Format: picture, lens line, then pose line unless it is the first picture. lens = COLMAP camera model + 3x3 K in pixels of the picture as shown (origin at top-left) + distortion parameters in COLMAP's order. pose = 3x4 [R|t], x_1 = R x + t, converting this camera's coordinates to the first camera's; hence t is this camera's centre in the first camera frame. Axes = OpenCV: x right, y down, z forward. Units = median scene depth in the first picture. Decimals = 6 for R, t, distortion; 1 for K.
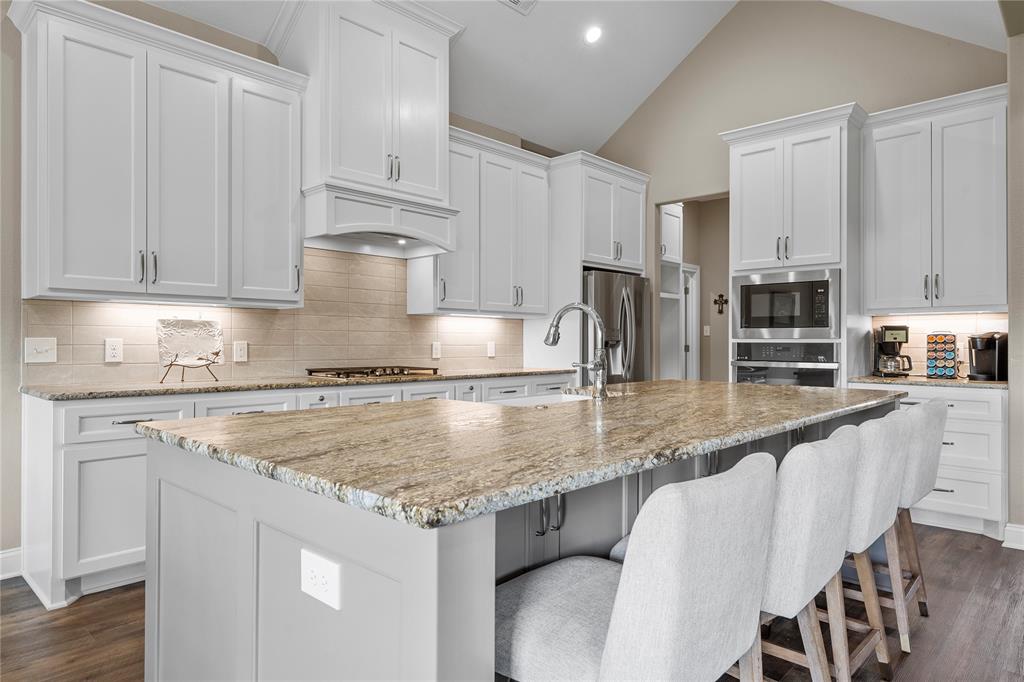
lens RADIAL K [[637.5, 0, 514.0], [0, 637.5, 339.2], [0, 0, 1]] dist [0.002806, 0.000069]
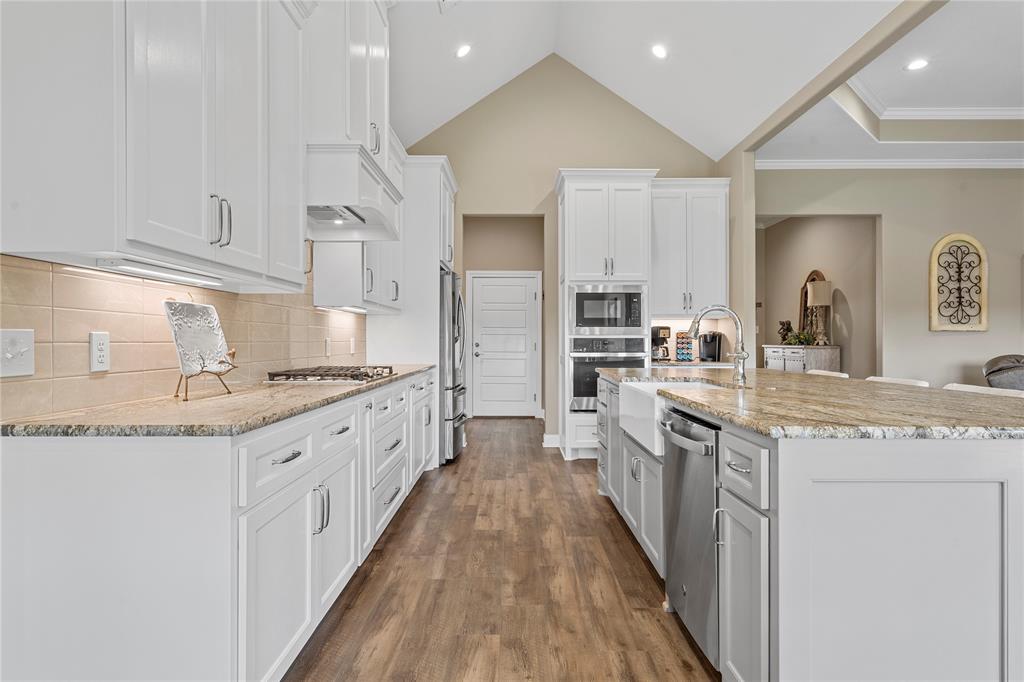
lens RADIAL K [[581.9, 0, 512.6], [0, 581.9, 338.8], [0, 0, 1]] dist [-0.003691, -0.000243]
pose [[0.720832, -0.002325, 0.693106, -0.543678], [-0.000186, 0.999994, 0.003549, 0.002671], [-0.693109, -0.002687, 0.720827, 0.262147]]
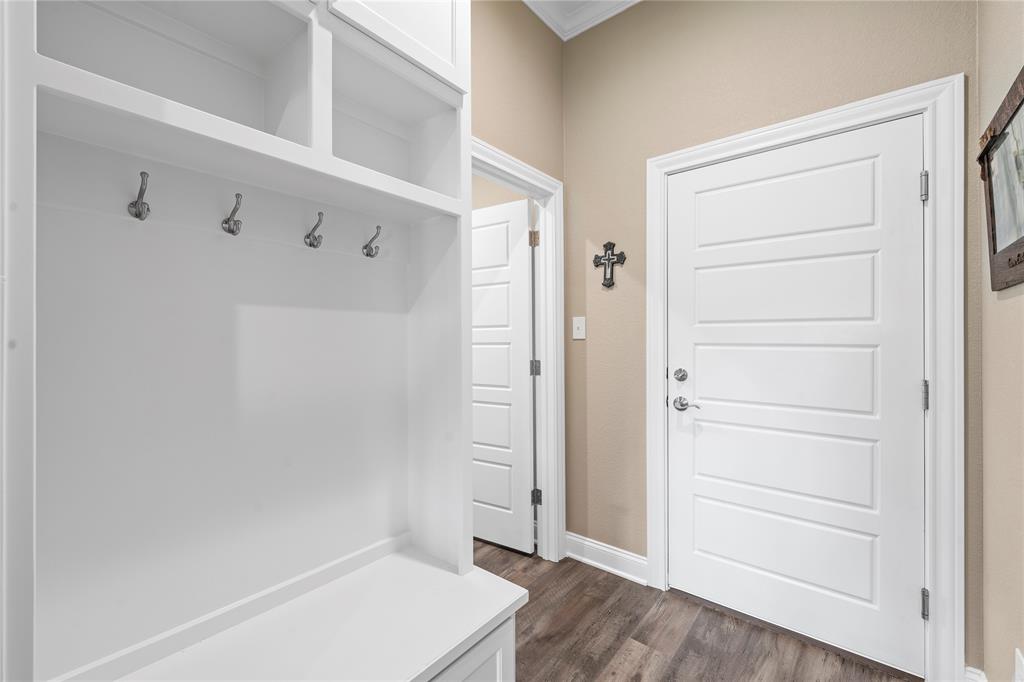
lens RADIAL K [[427.3, 0, 514.5], [0, 427.3, 336.7], [0, 0, 1]] dist [0.001578, -0.000496]
pose [[0.996556, -0.005639, 0.082726, 0.391526], [0.005729, 0.999983, -0.000845, -0.011434], [-0.082720, 0.001316, 0.996572, 1.188210]]
